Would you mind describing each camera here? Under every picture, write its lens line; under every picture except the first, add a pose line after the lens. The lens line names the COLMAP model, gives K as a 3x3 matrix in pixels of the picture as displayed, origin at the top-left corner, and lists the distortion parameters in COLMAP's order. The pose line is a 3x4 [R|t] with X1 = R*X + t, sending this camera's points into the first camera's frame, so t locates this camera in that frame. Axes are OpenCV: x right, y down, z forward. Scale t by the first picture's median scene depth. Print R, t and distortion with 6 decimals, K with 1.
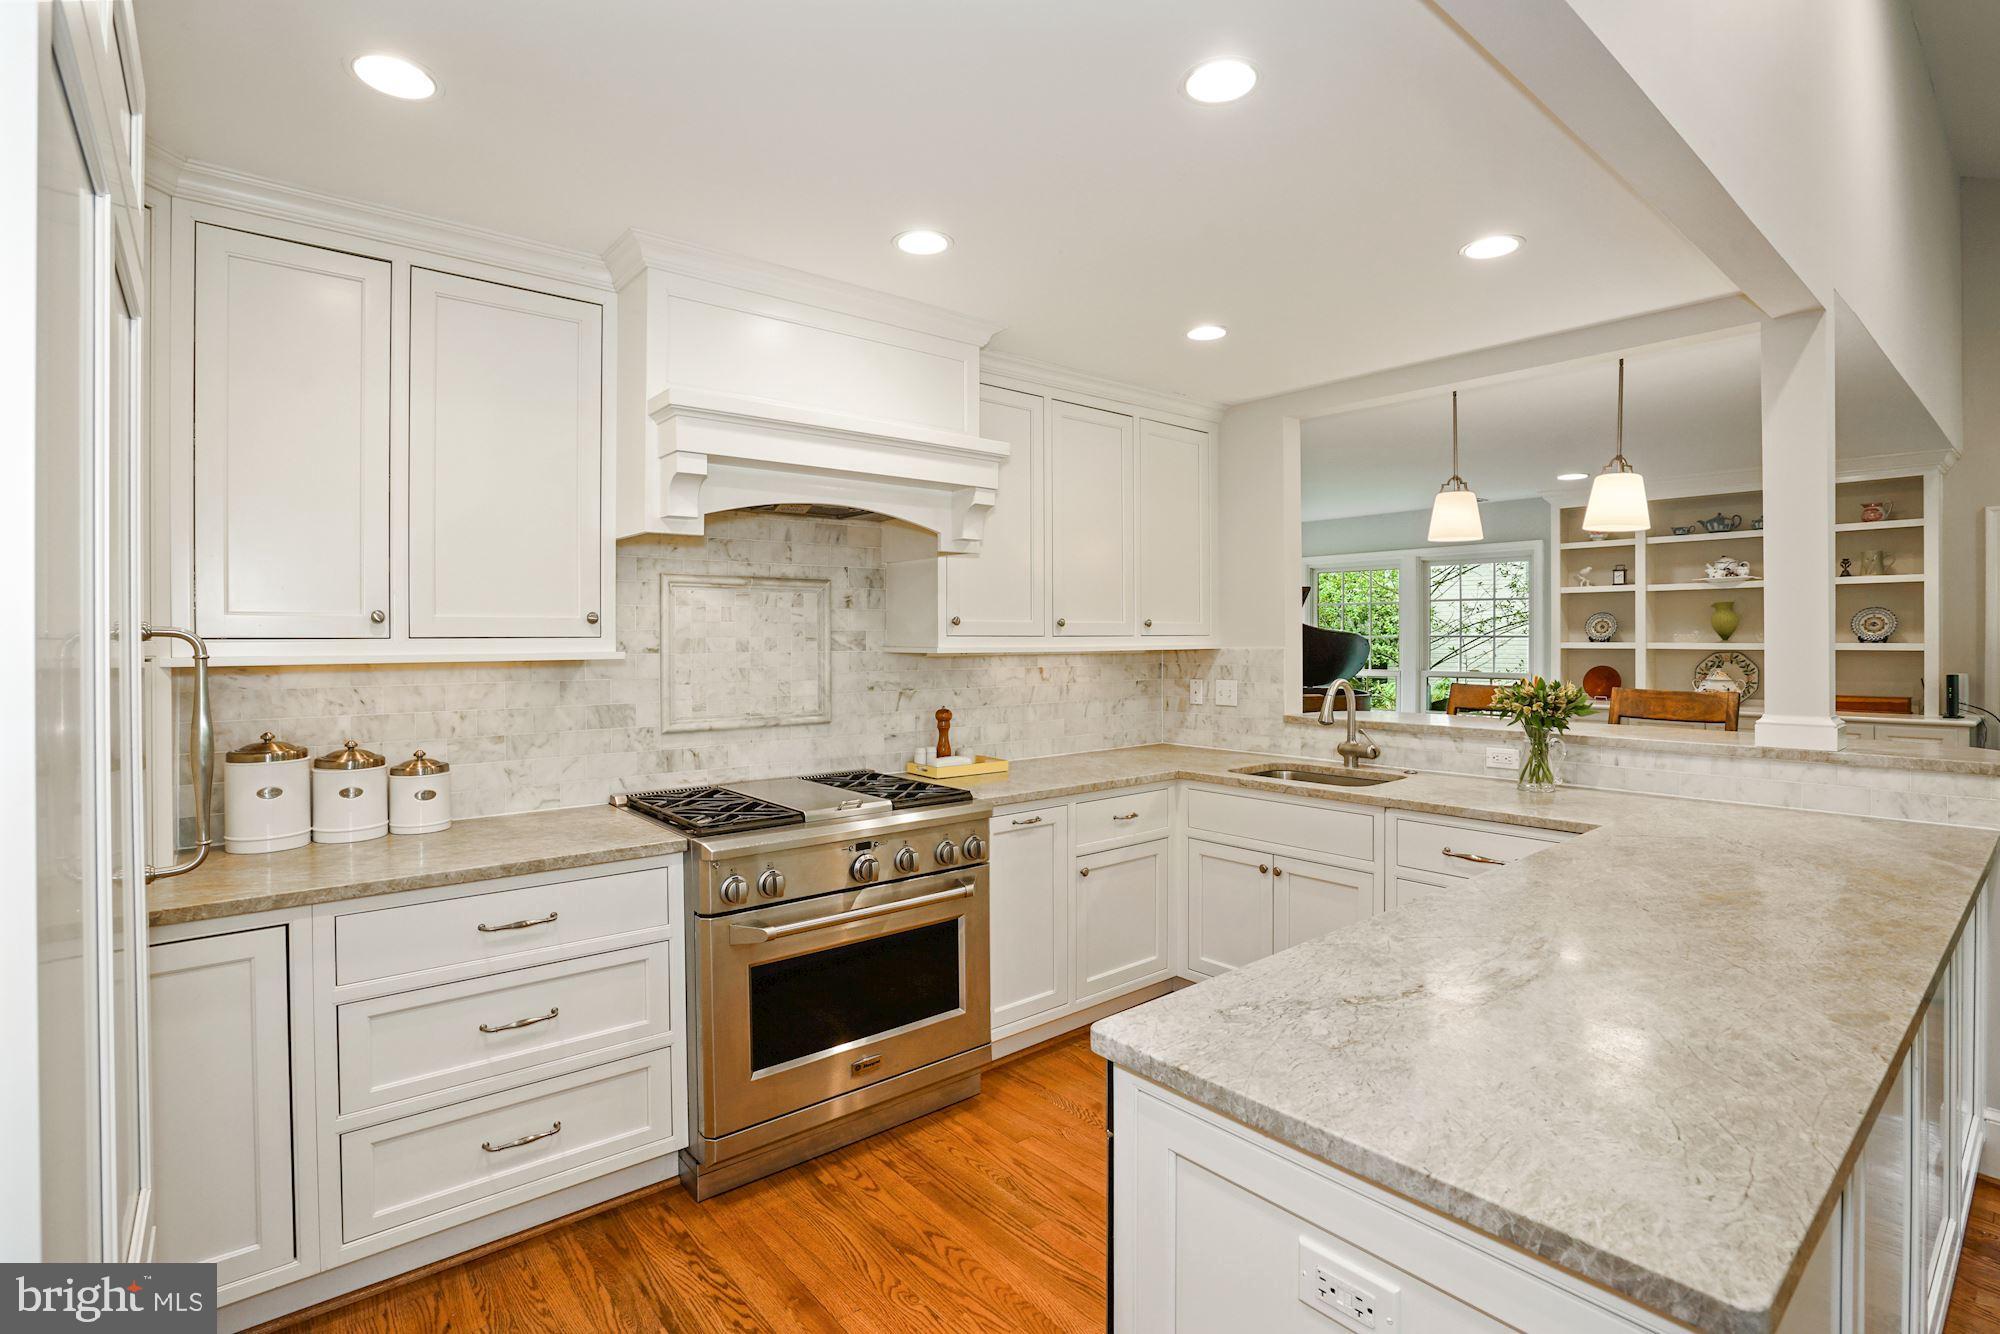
lens RADIAL K [[936.2, 0, 996.3], [0, 936.2, 647.2], [0, 0, 1]] dist [-0.034078, 0.000847]
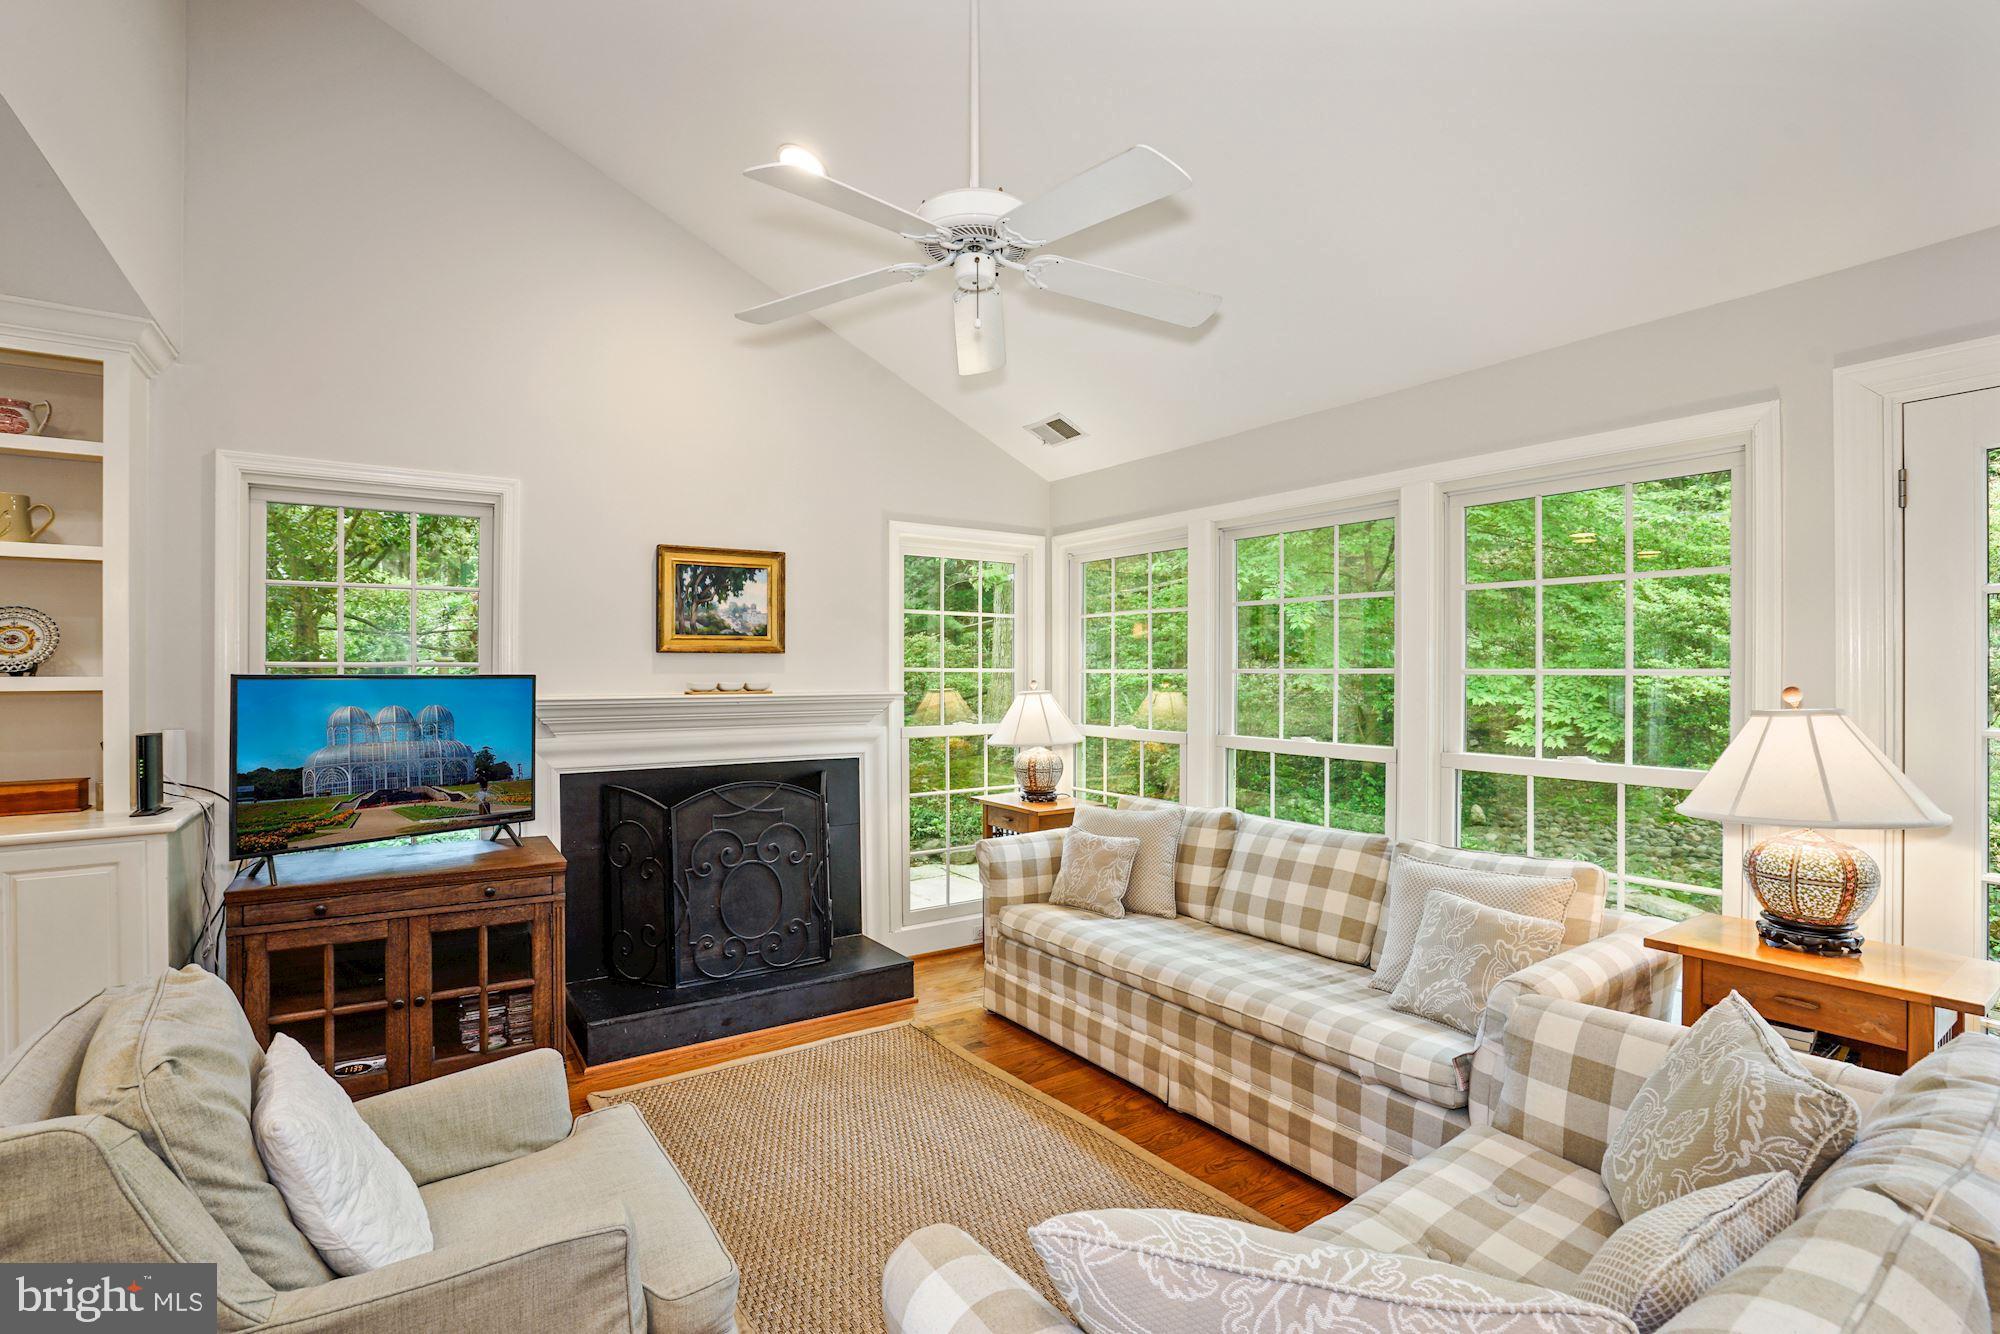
lens RADIAL K [[934.1, 0, 993.5], [0, 934.1, 673.8], [0, 0, 1]] dist [-0.013263, 0.000407]
pose [[0.093059, 0.000348, 0.995660, 0.752249], [0.011148, 0.999937, -0.001391, 0.001346], [-0.995598, 0.011229, 0.093050, 0.601300]]
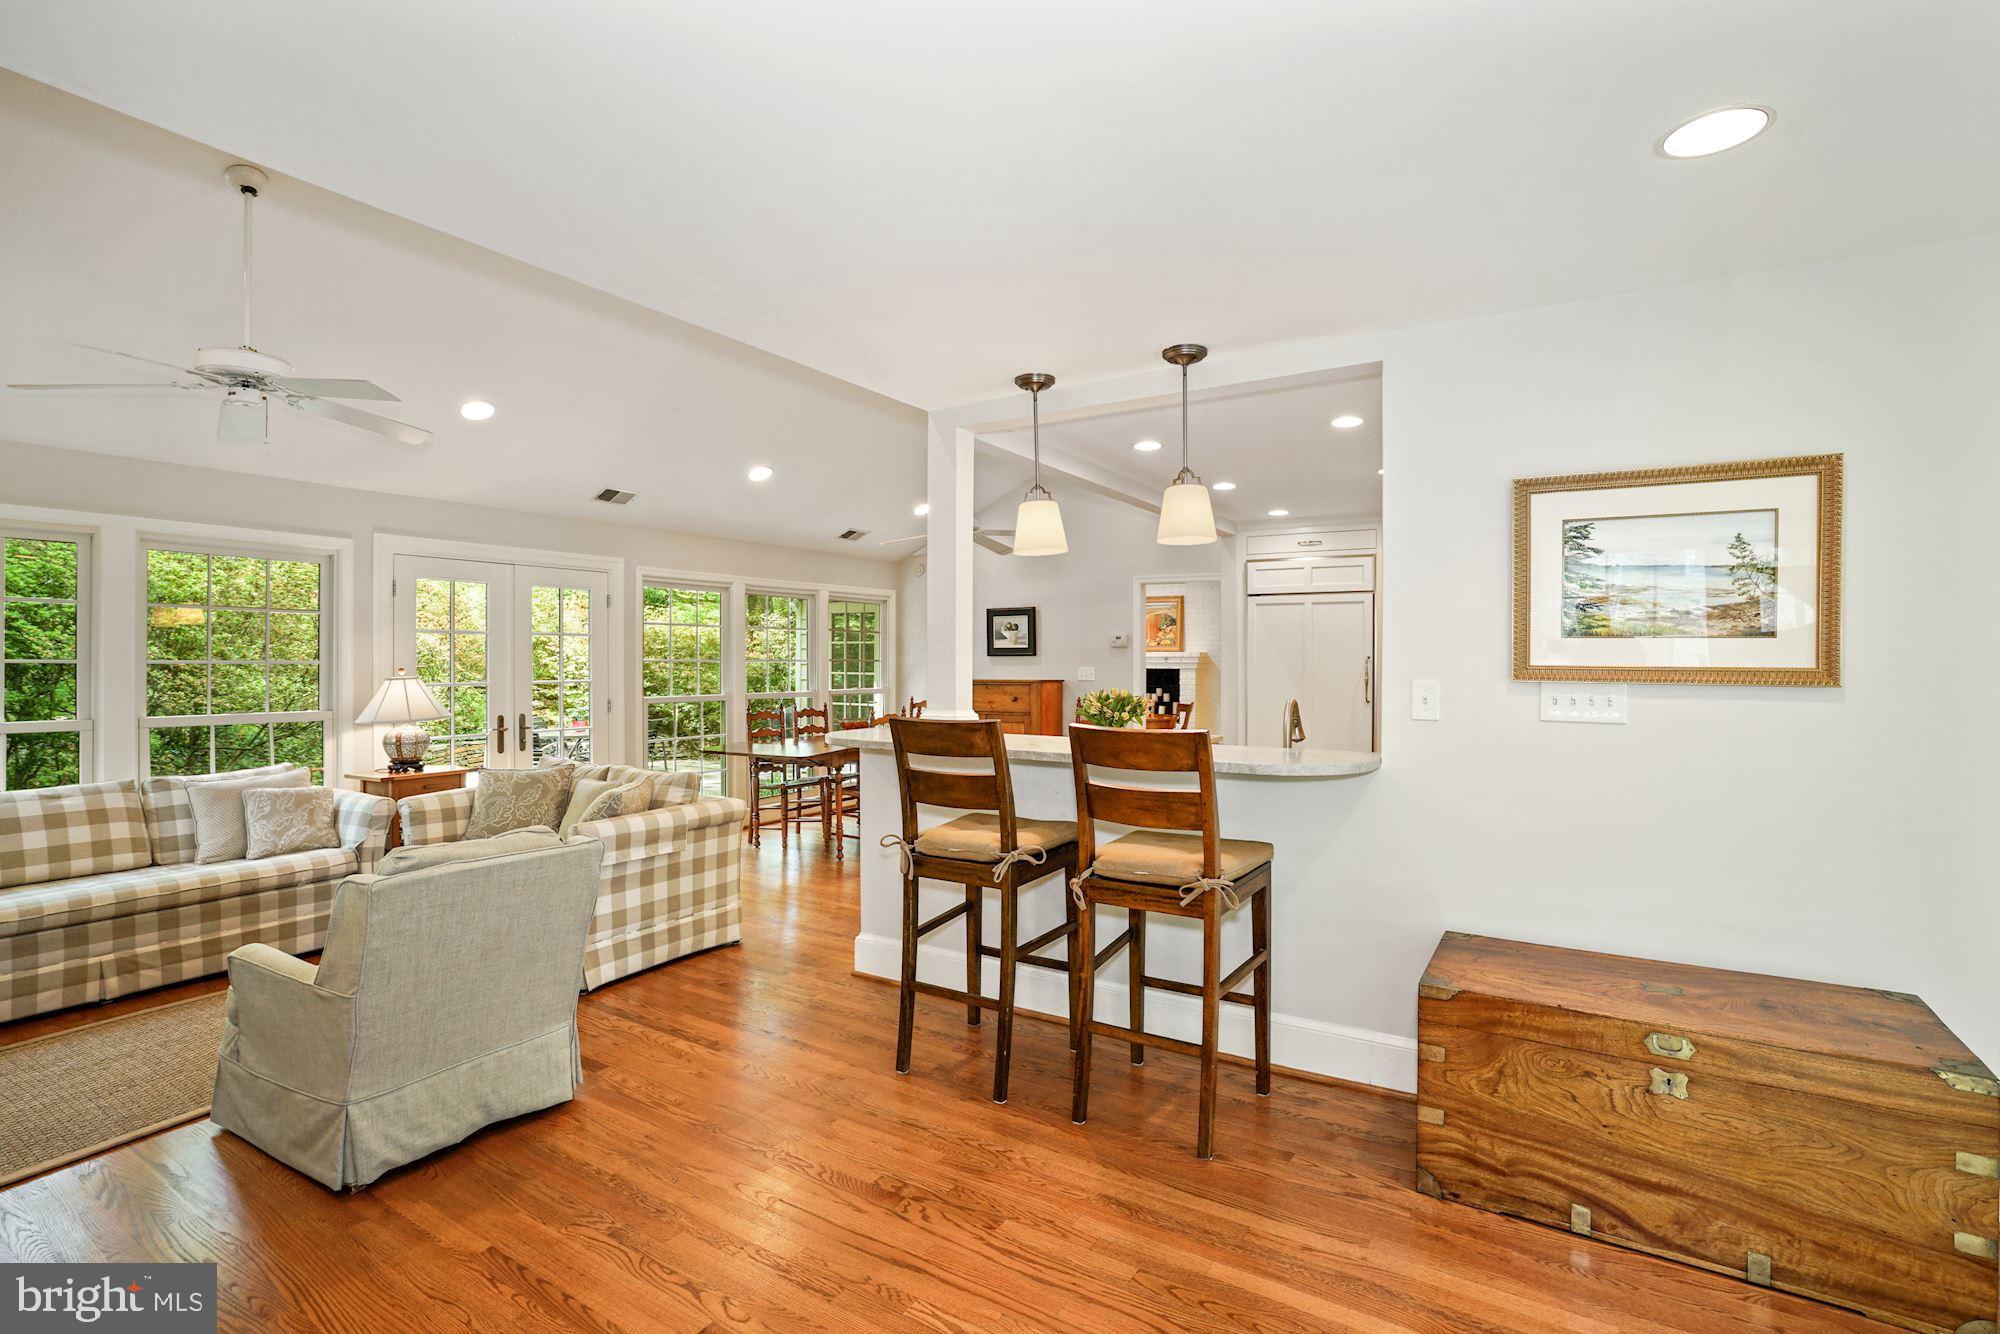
lens RADIAL K [[924.1, 0, 989.1], [0, 924.1, 660.2], [0, 0, 1]] dist [-0.020746, 0.001039]
pose [[-0.950861, 0.001839, -0.309614, 0.949929], [-0.001268, 0.999951, 0.009831, -0.013043], [0.309617, 0.009740, -0.950812, 1.811290]]
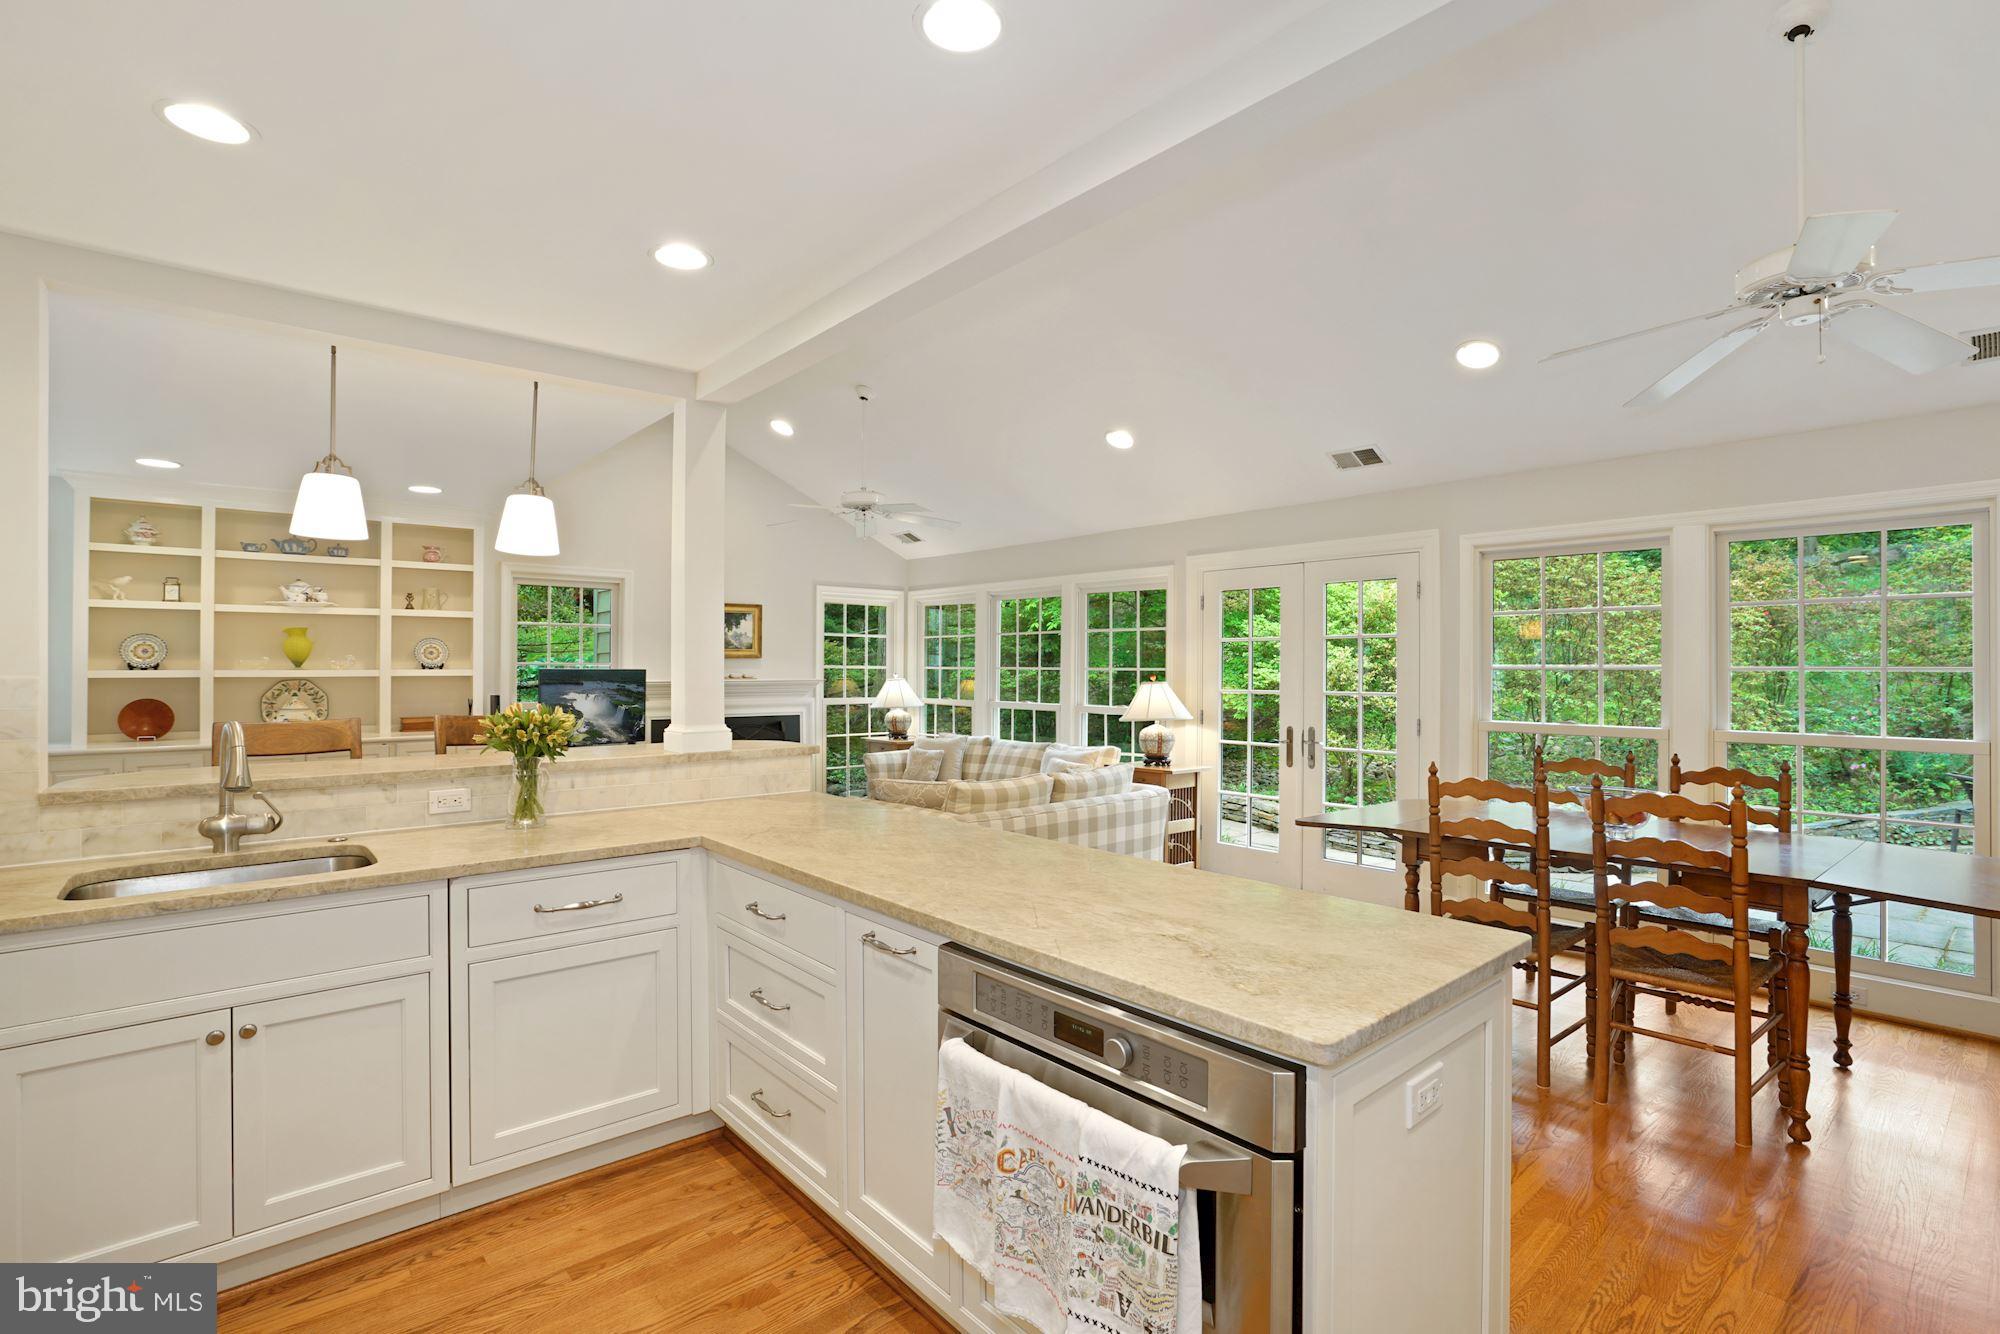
lens RADIAL K [[936.2, 0, 996.3], [0, 936.2, 647.2], [0, 0, 1]] dist [-0.034078, 0.000847]
pose [[-0.026190, 0.023142, 0.999389, -0.307992], [0.009282, 0.999695, -0.022906, 0.000761], [-0.999614, 0.008676, -0.026397, 0.476384]]
